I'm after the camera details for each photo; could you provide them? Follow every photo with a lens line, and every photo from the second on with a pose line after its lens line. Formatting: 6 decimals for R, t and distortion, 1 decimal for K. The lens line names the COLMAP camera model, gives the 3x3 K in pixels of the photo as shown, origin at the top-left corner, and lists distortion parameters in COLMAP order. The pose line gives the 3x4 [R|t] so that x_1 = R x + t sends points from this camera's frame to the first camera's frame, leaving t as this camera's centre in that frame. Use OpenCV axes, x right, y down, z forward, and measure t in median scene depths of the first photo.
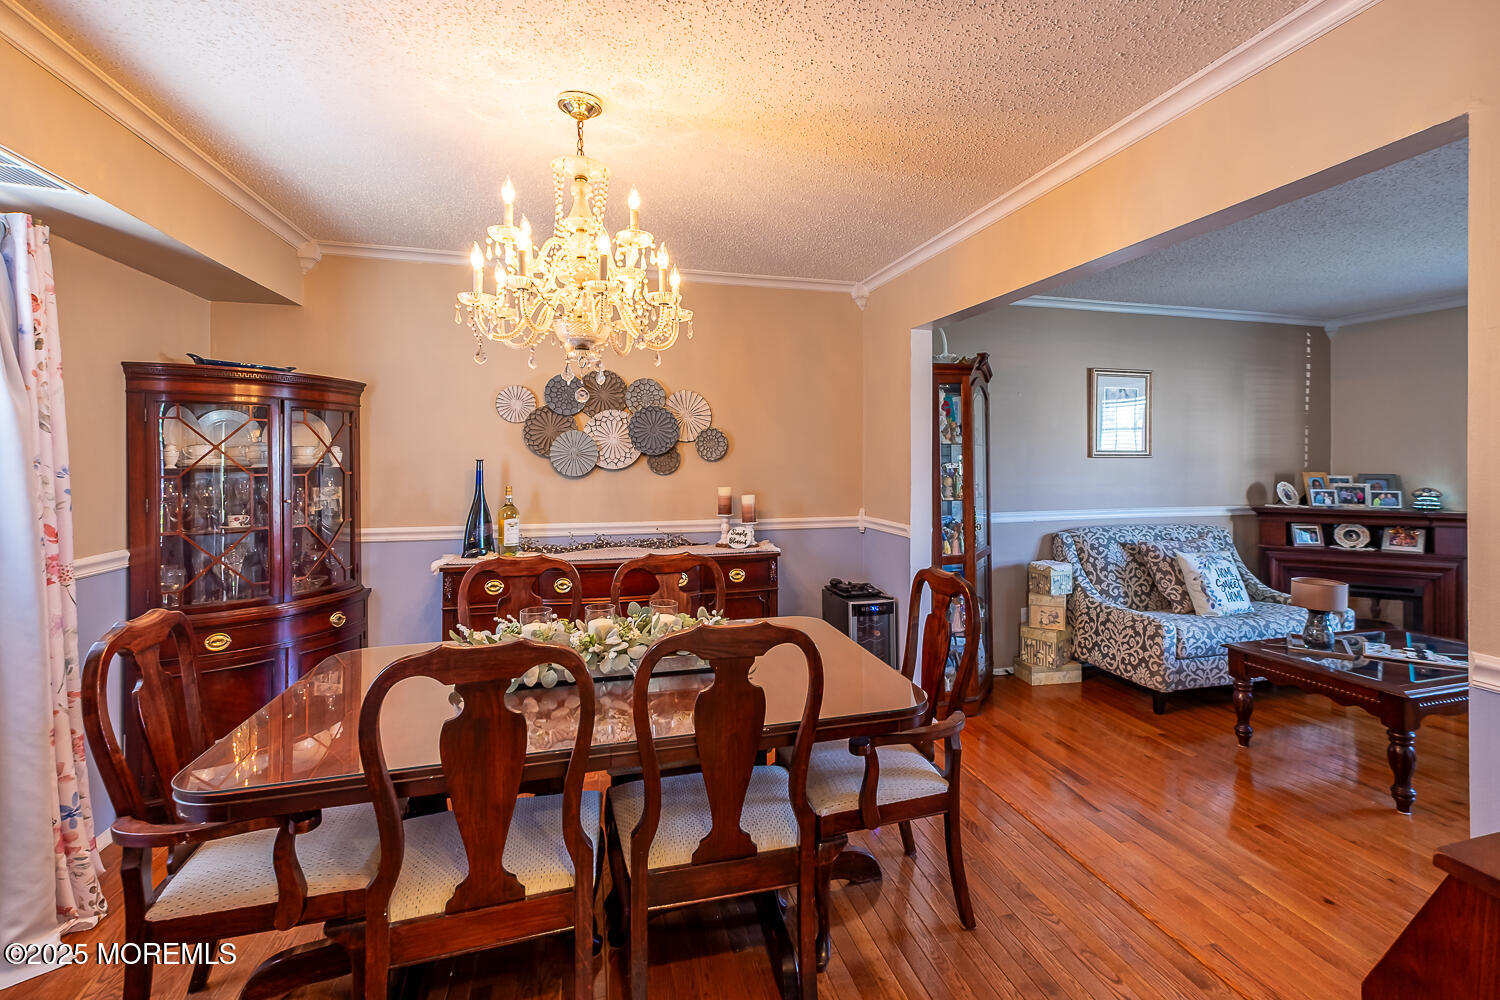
lens RADIAL K [[642.8, 0, 721.7], [0, 642.8, 464.1], [0, 0, 1]] dist [-0.000980, 0.000141]
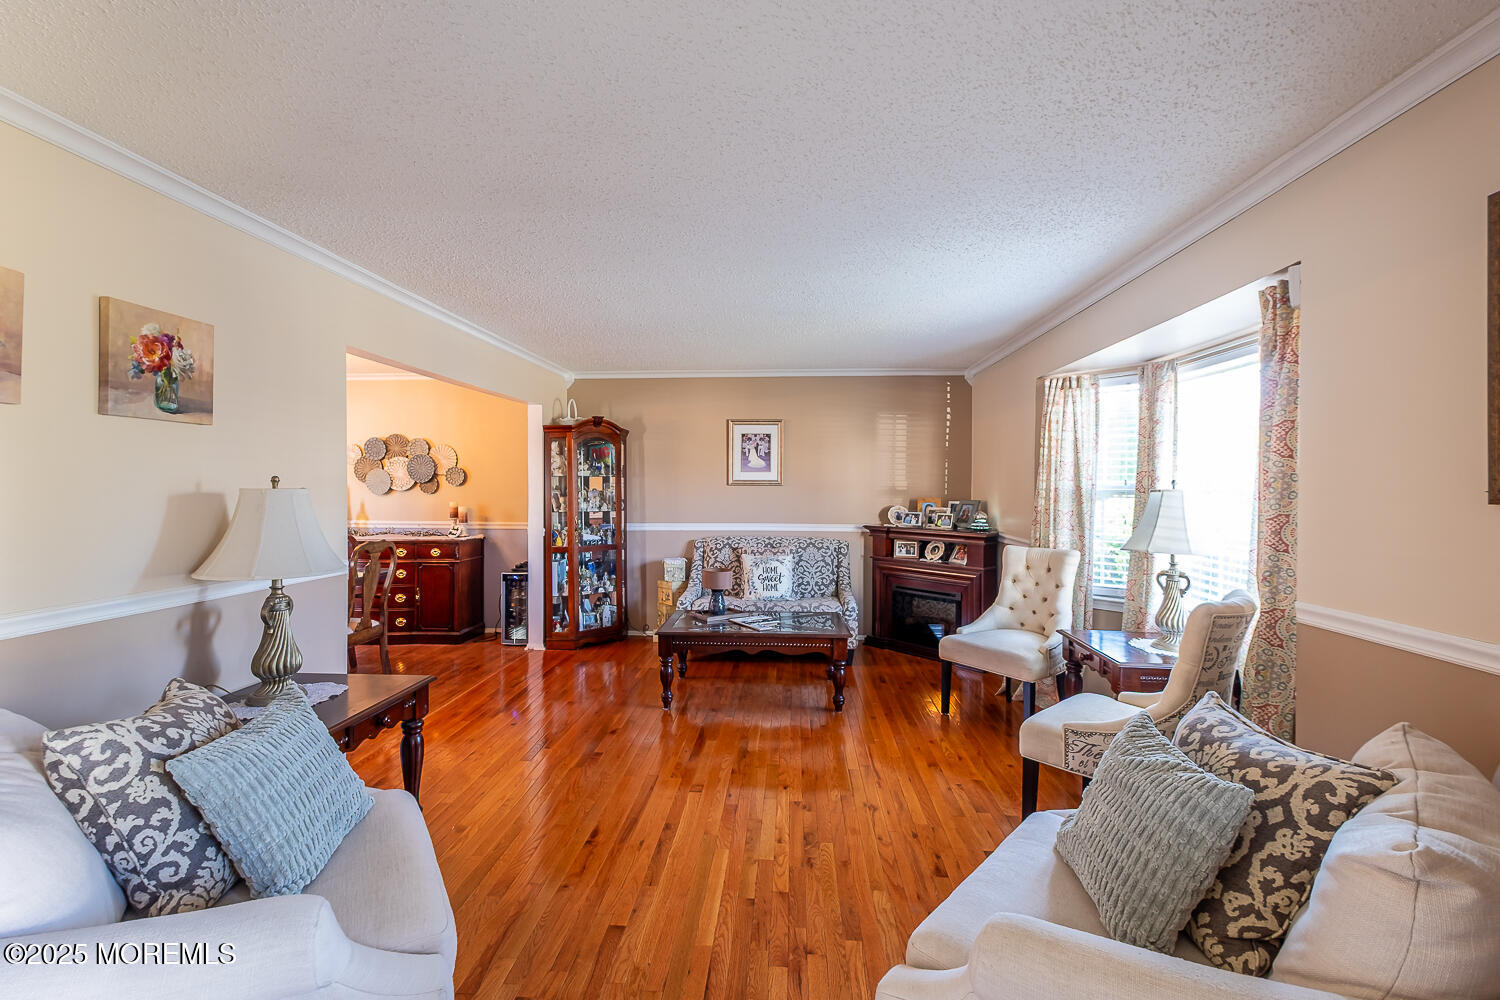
lens RADIAL K [[642.8, 0, 746.6], [0, 642.8, 497.5], [0, 0, 1]] dist [-0.000980, 0.000141]
pose [[0.942486, 0.010500, -0.334080, 1.283031], [-0.007785, 0.999925, 0.009462, 0.002541], [0.334154, -0.006317, 0.942497, -0.326147]]
